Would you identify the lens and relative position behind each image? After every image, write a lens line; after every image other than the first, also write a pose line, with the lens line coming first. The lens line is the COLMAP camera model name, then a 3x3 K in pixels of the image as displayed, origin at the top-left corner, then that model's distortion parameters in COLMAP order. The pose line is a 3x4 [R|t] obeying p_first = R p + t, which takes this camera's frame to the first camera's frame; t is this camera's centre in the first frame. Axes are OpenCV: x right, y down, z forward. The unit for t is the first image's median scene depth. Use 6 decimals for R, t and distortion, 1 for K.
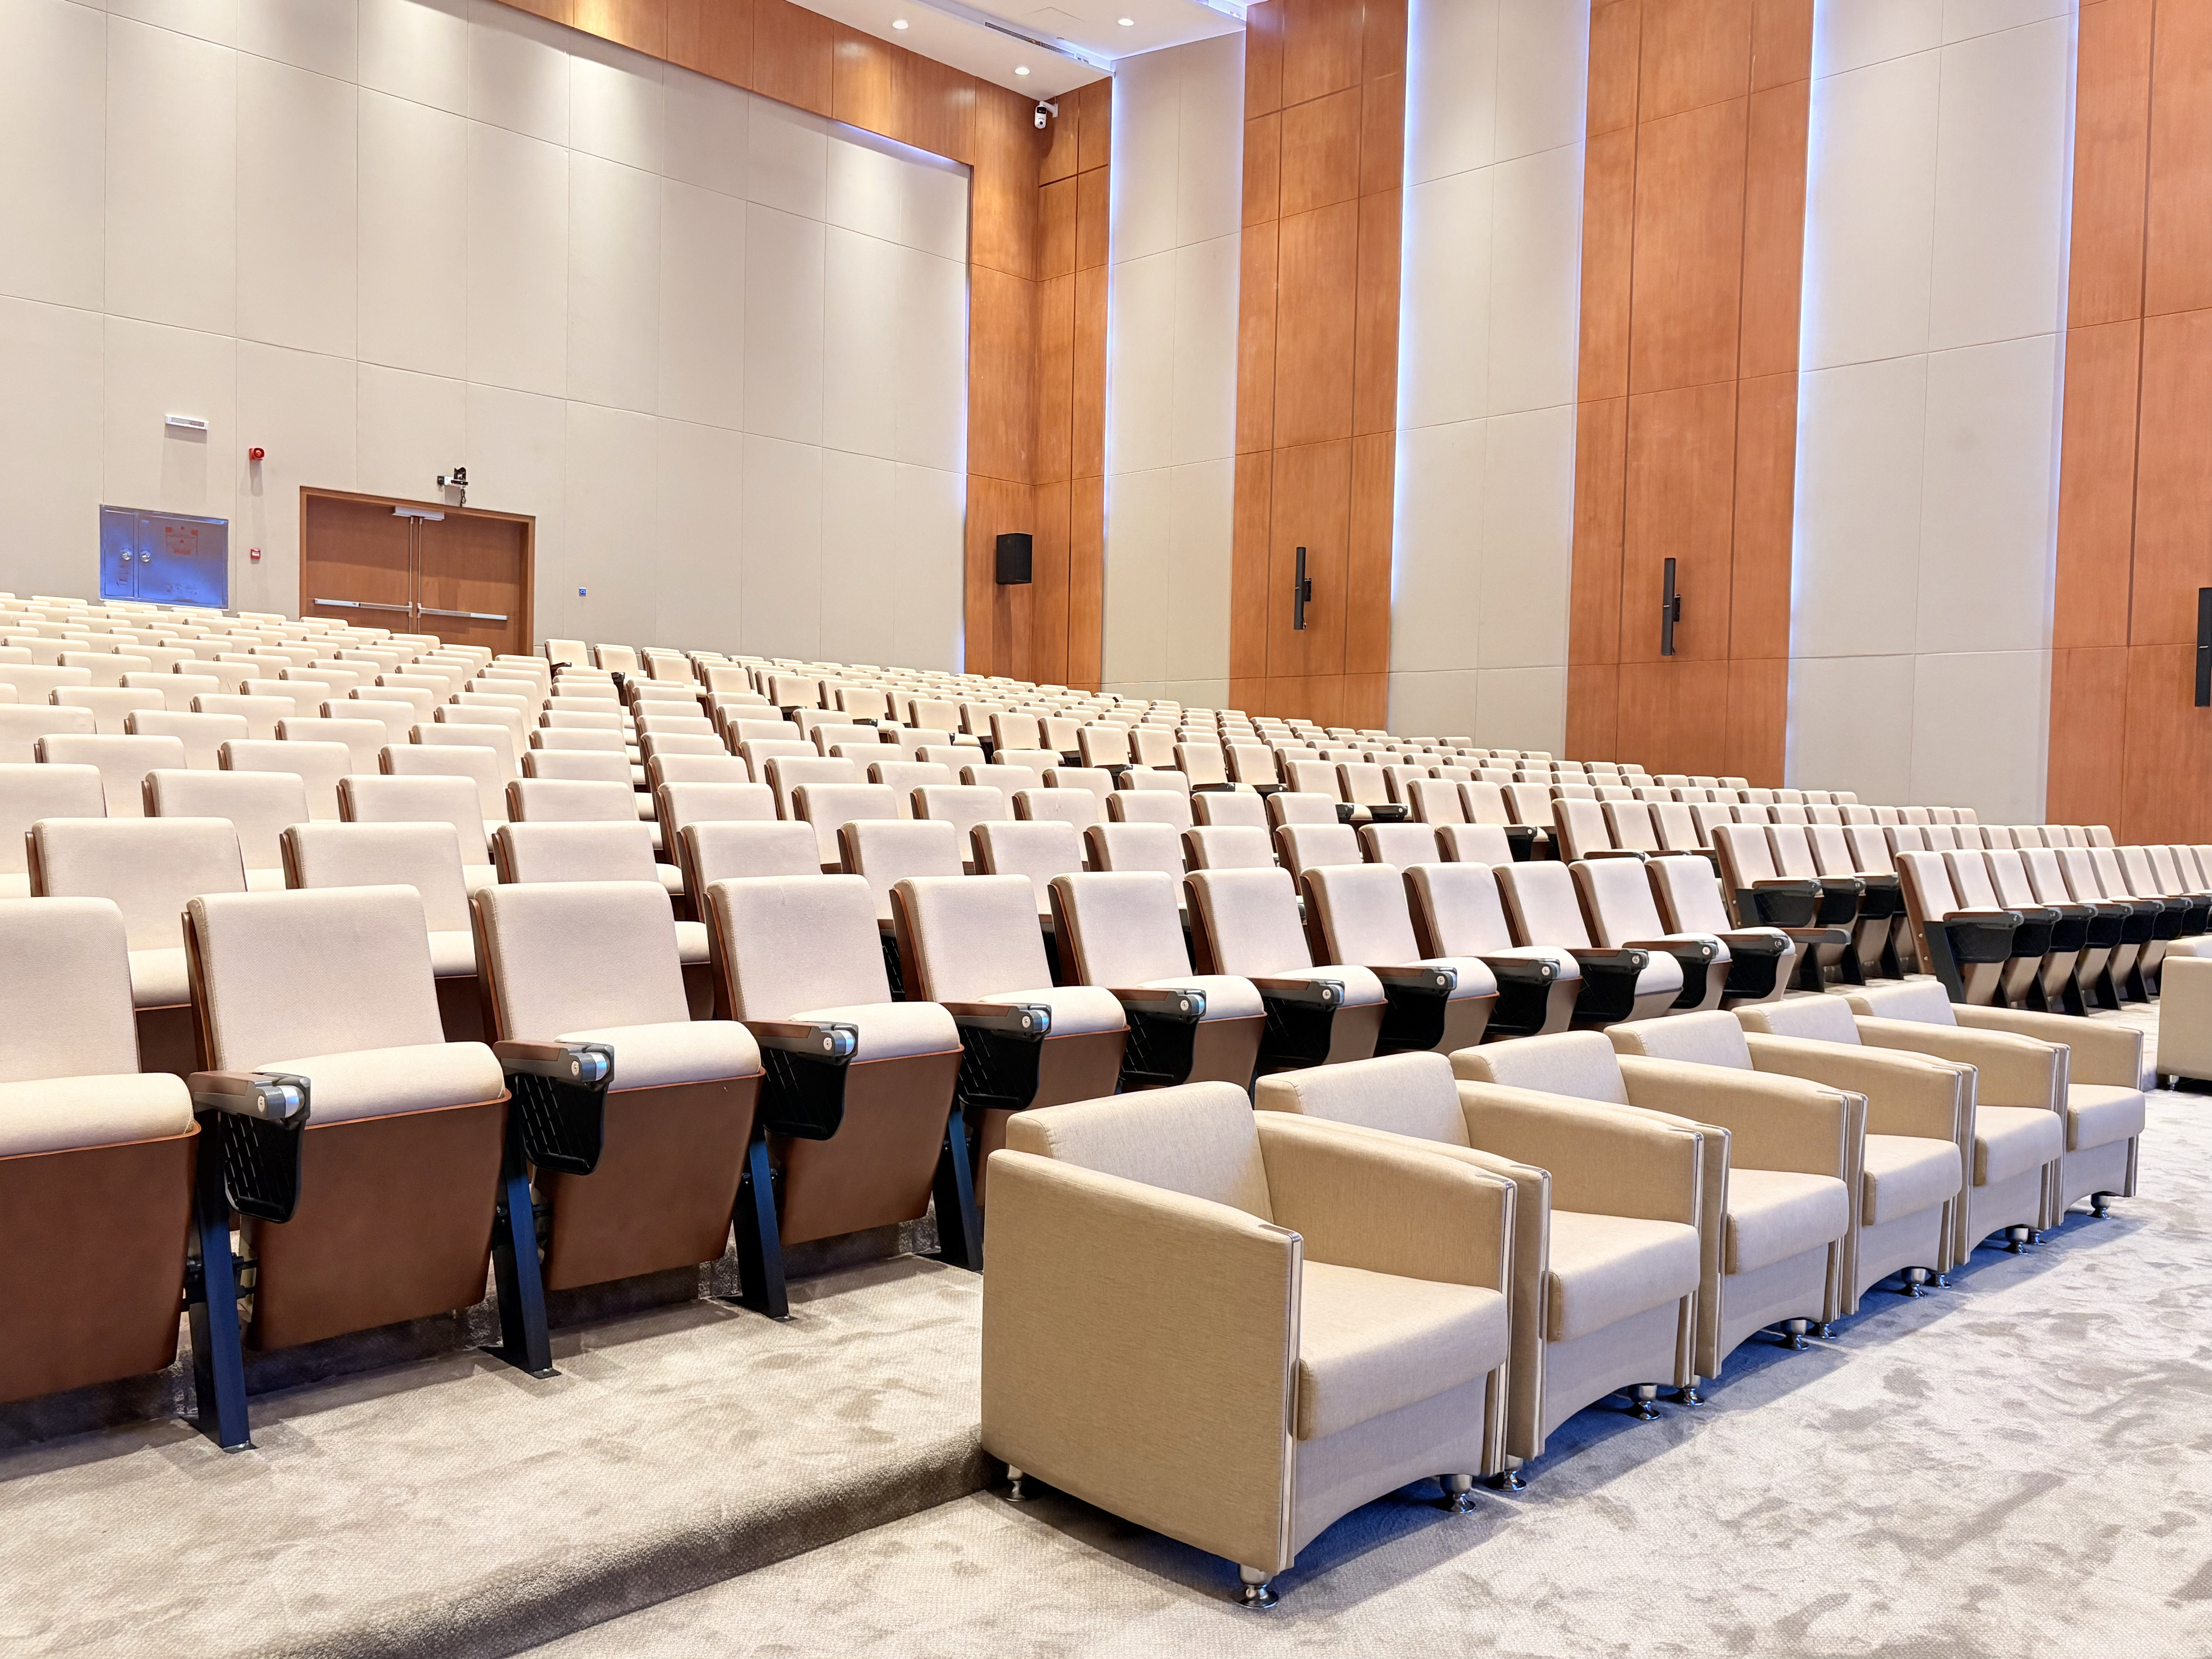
lens RADIAL K [[1790.8, 0, 1106.0], [0, 1790.8, 829.5], [0, 0, 1]] dist [0.002996, -0.000170]
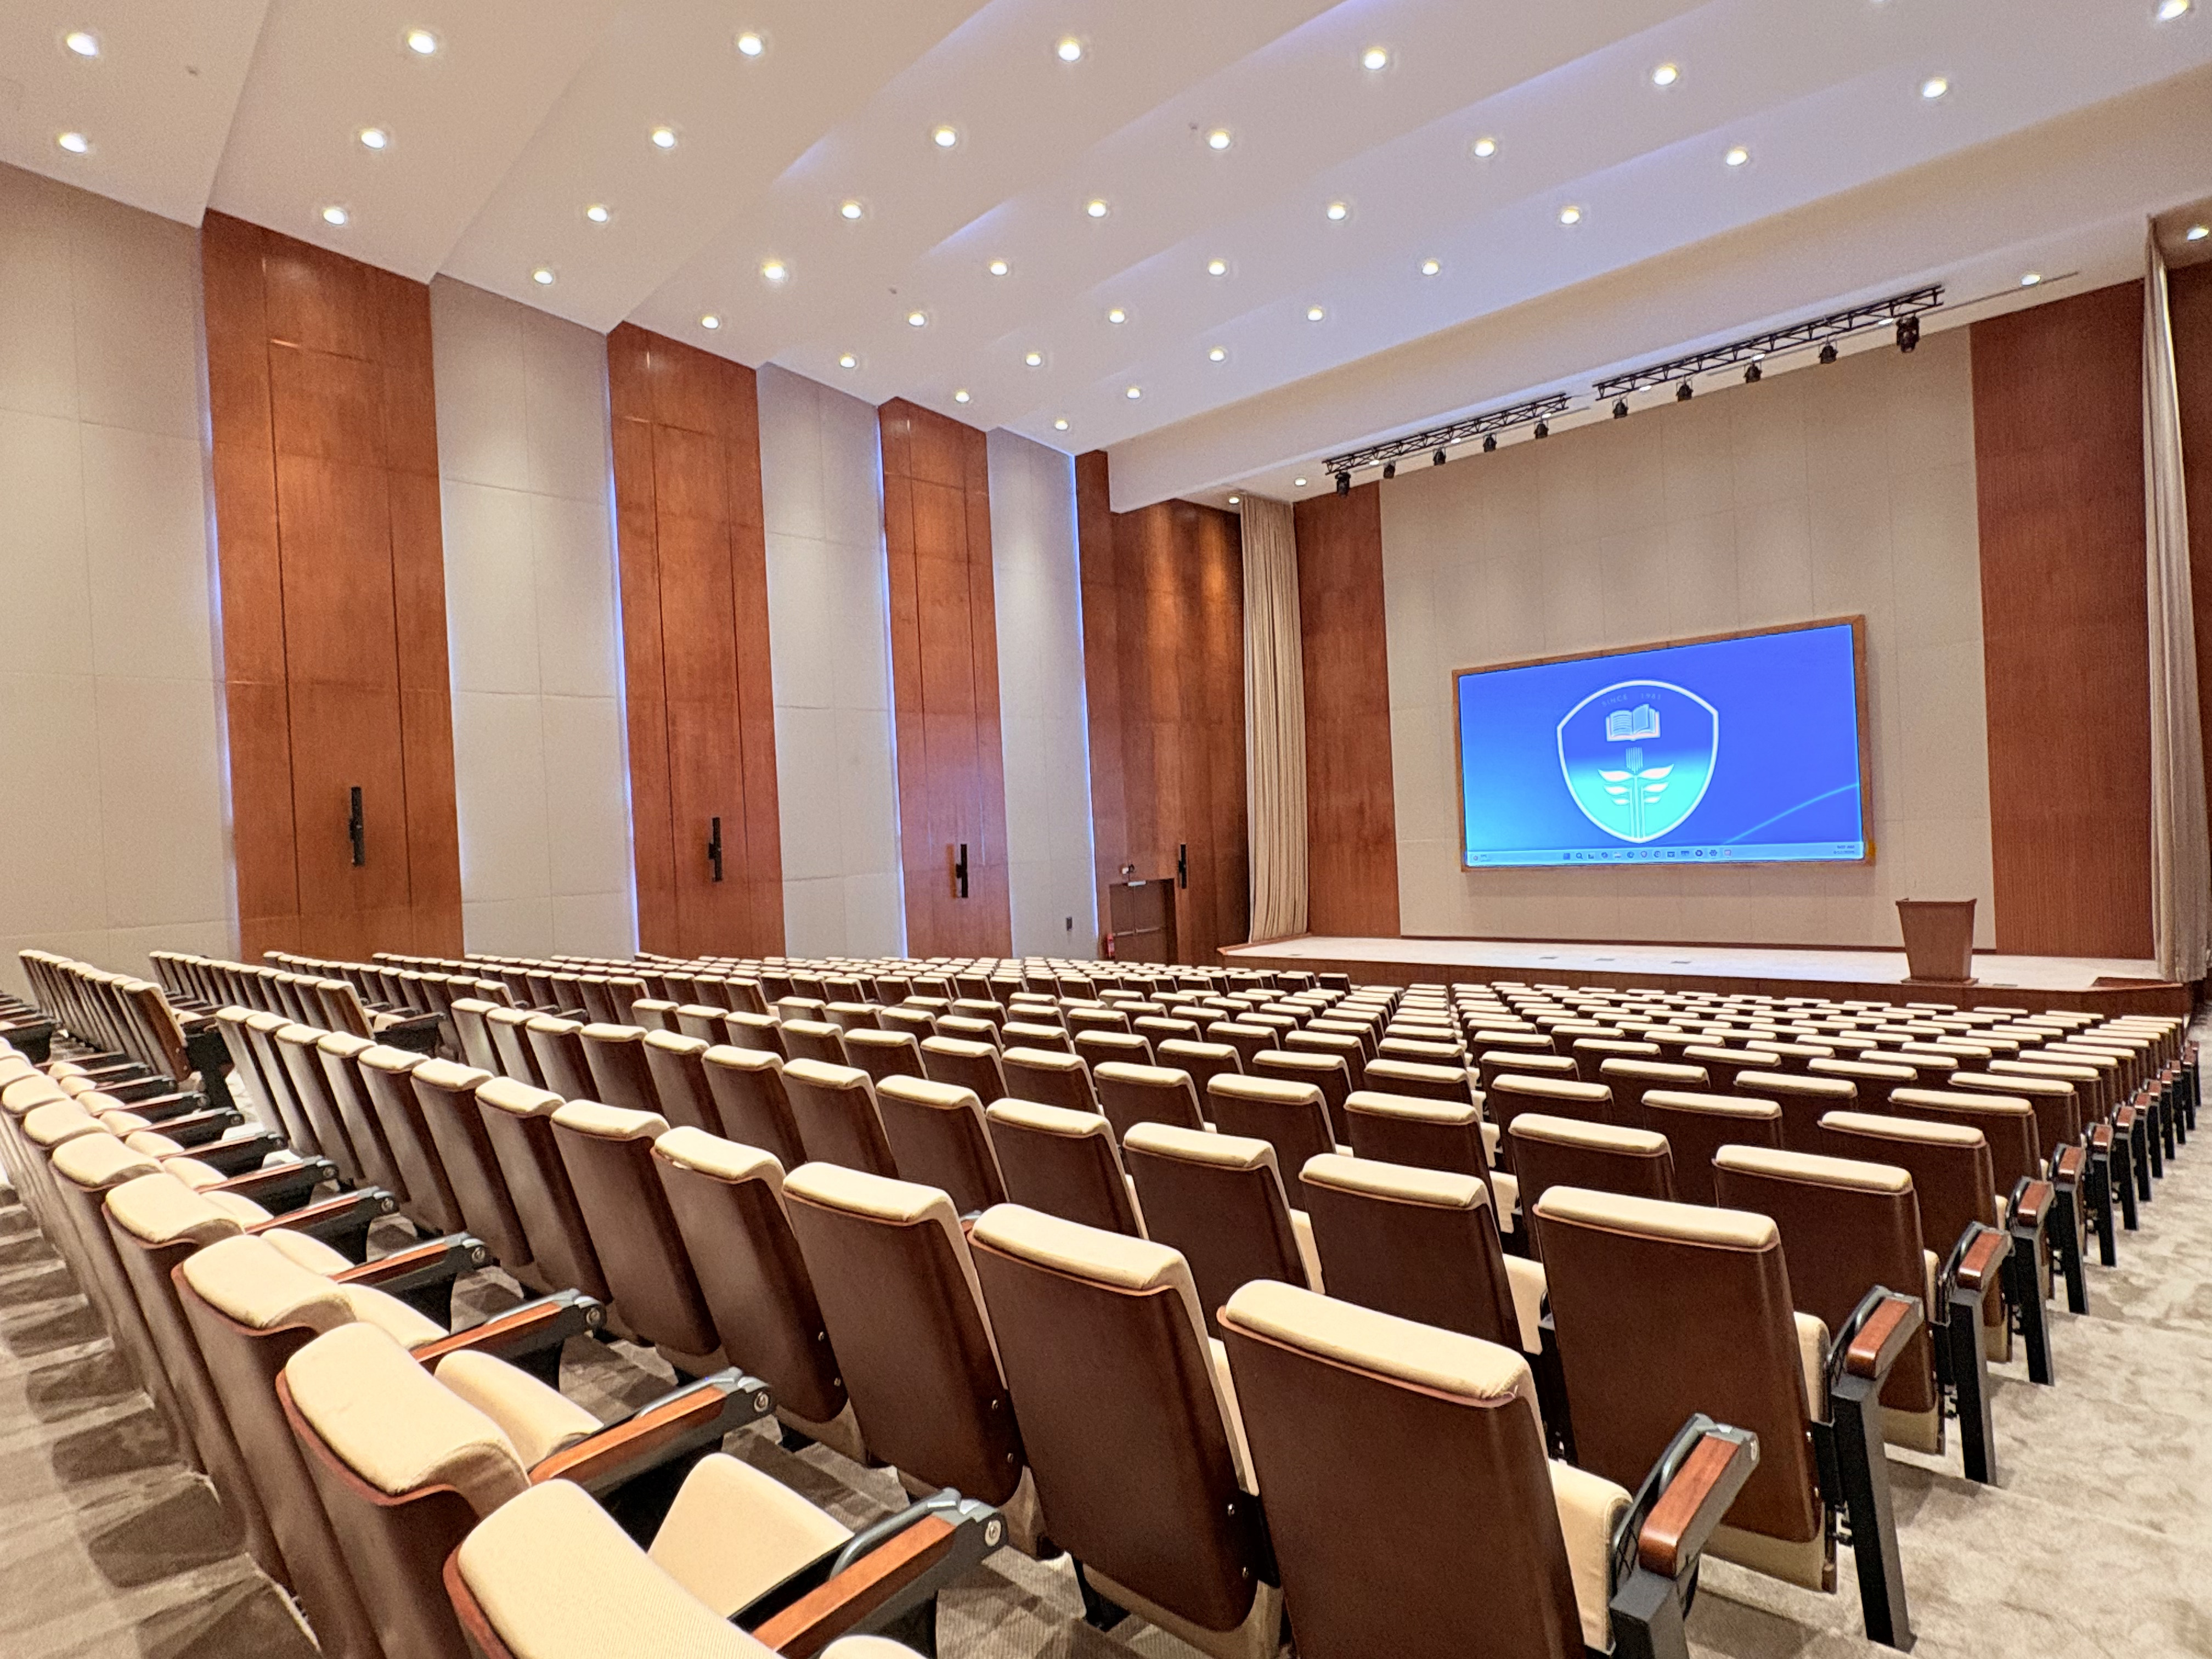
lens RADIAL K [[1231.2, 0, 1104.8], [0, 1231.2, 837.2], [0, 0, 1]] dist [0.000197, 0.000067]
pose [[-0.017115, -0.028893, 0.999436, -0.693136], [0.070932, 0.997029, 0.030038, -0.136324], [-0.997334, 0.071407, -0.015015, 0.665090]]
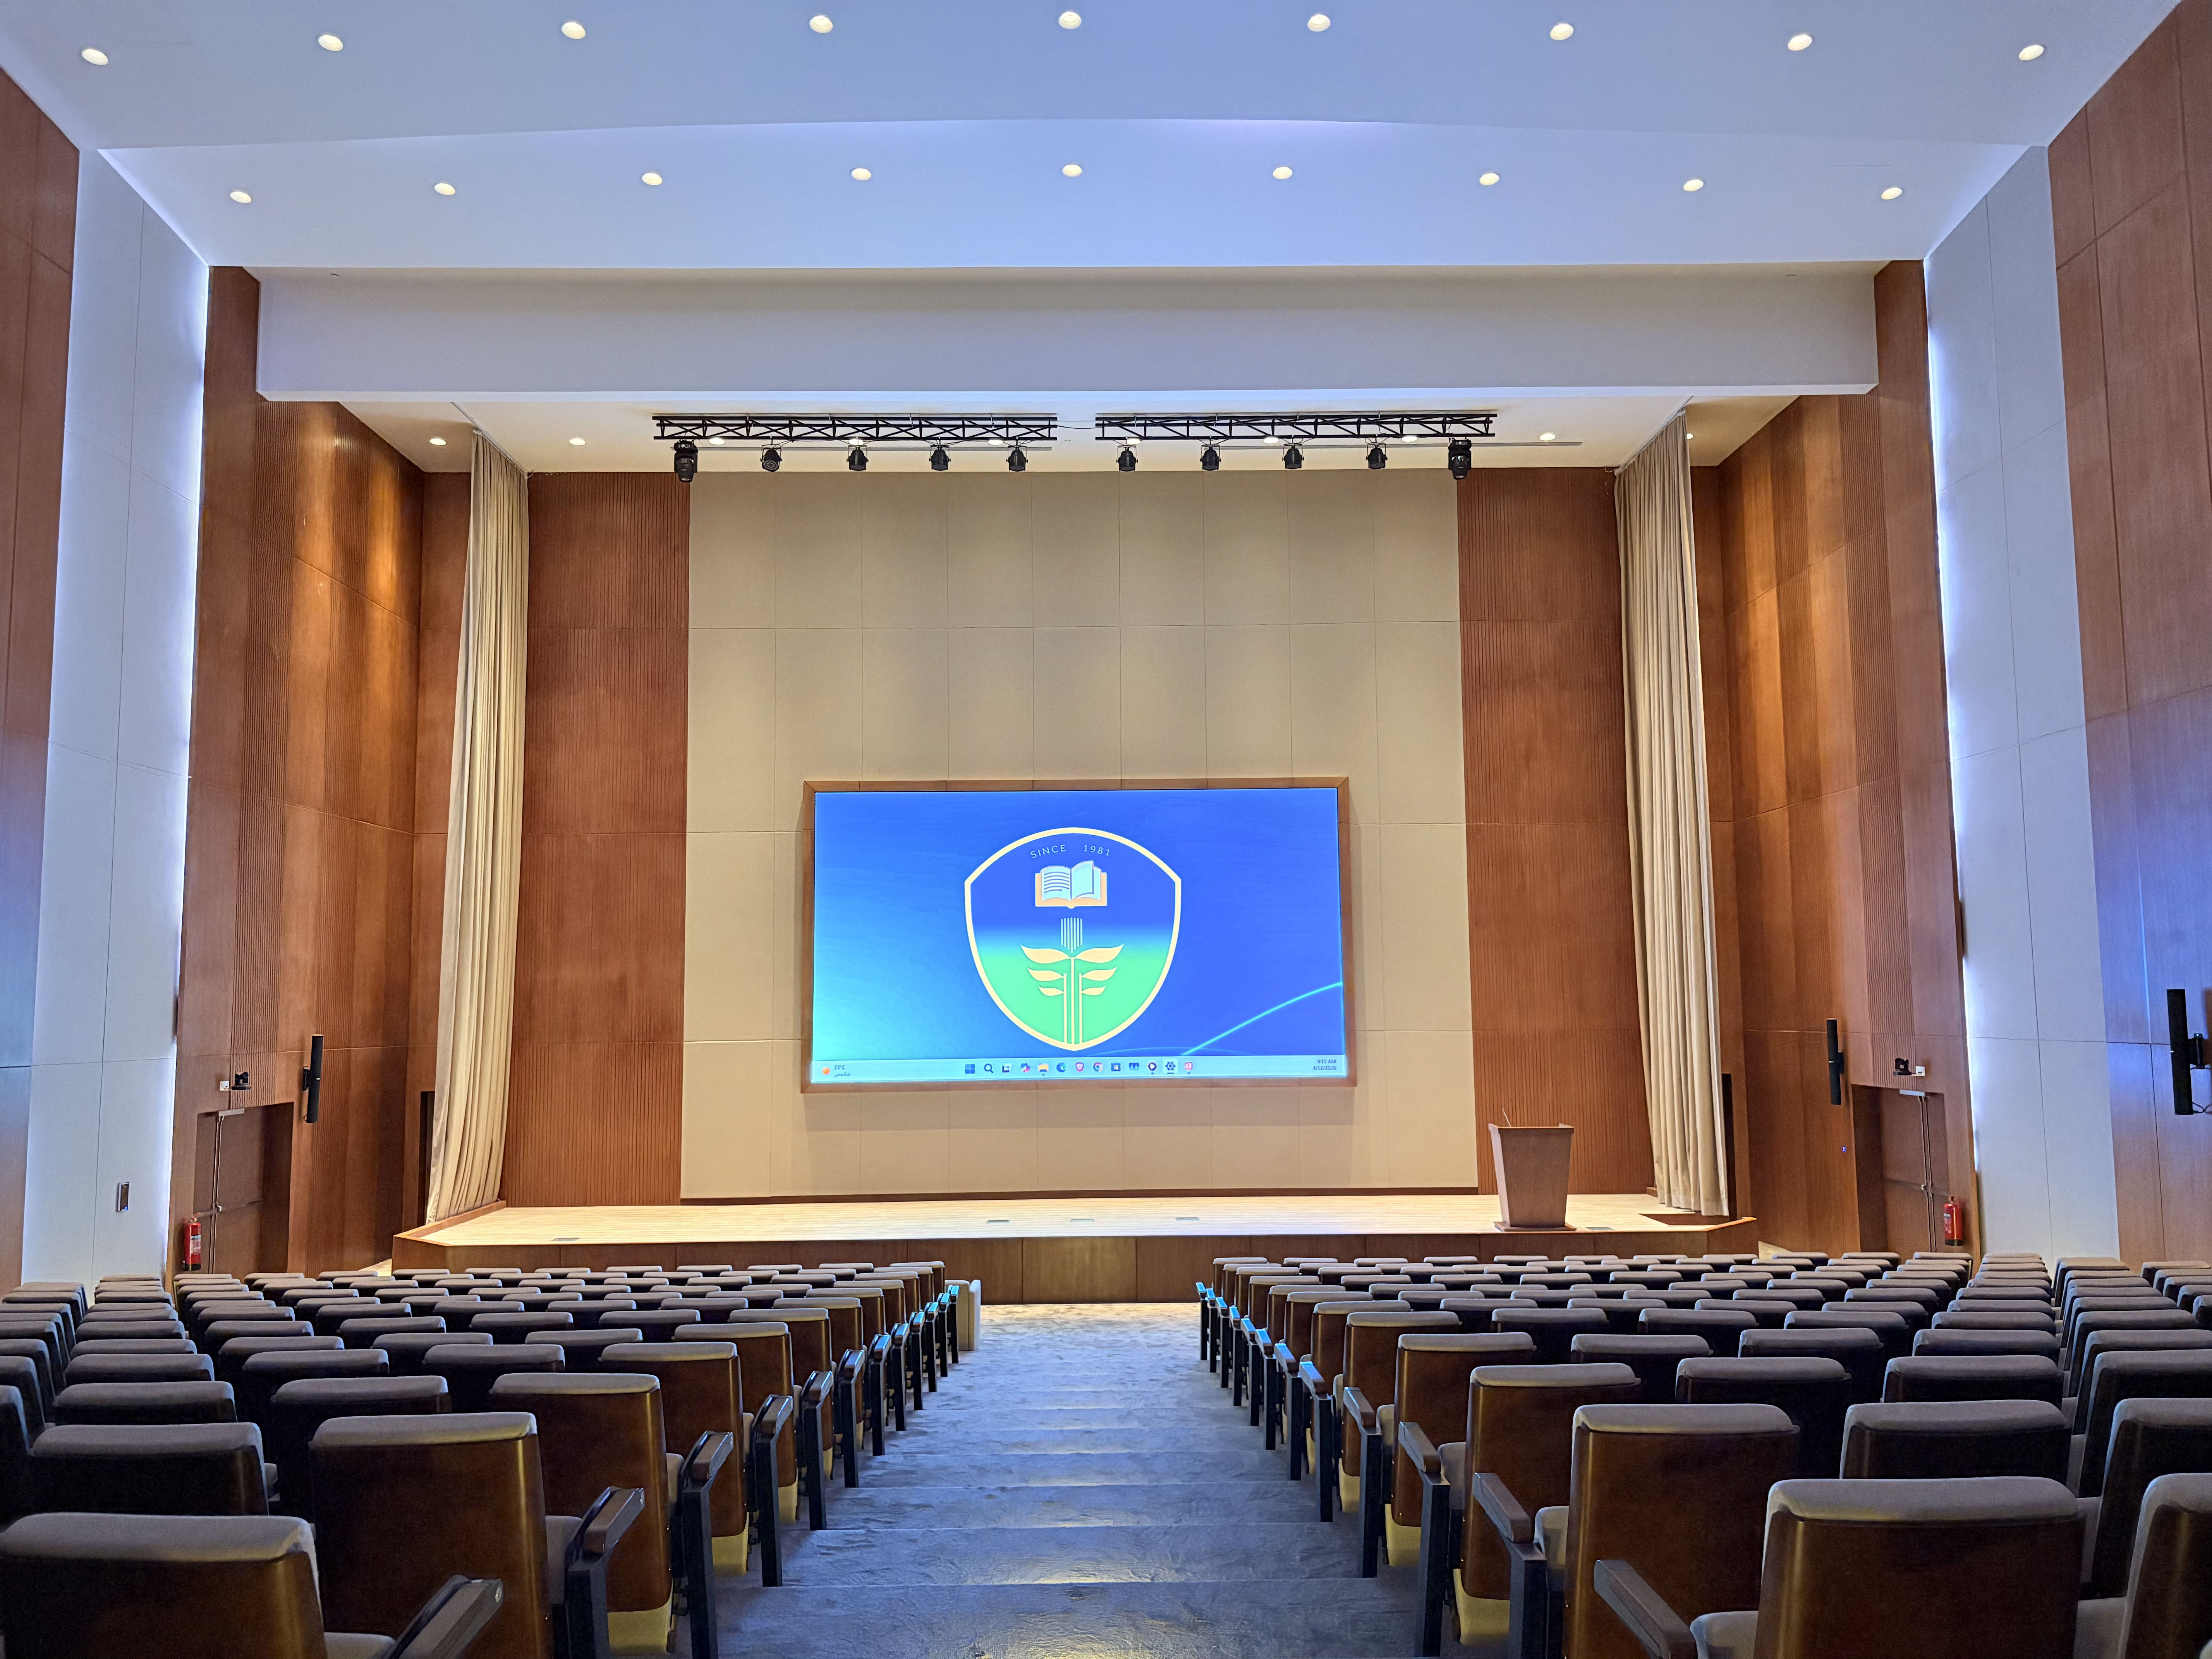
lens RADIAL K [[1758.7, 0, 1102.2], [0, 1758.7, 845.5], [0, 0, 1]] dist [0.109909, -0.160948]
pose [[-0.710890, 0.044594, 0.701888, -0.387421], [0.007679, 0.998421, -0.055655, -0.132645], [-0.703261, -0.034175, -0.710110, 0.992113]]
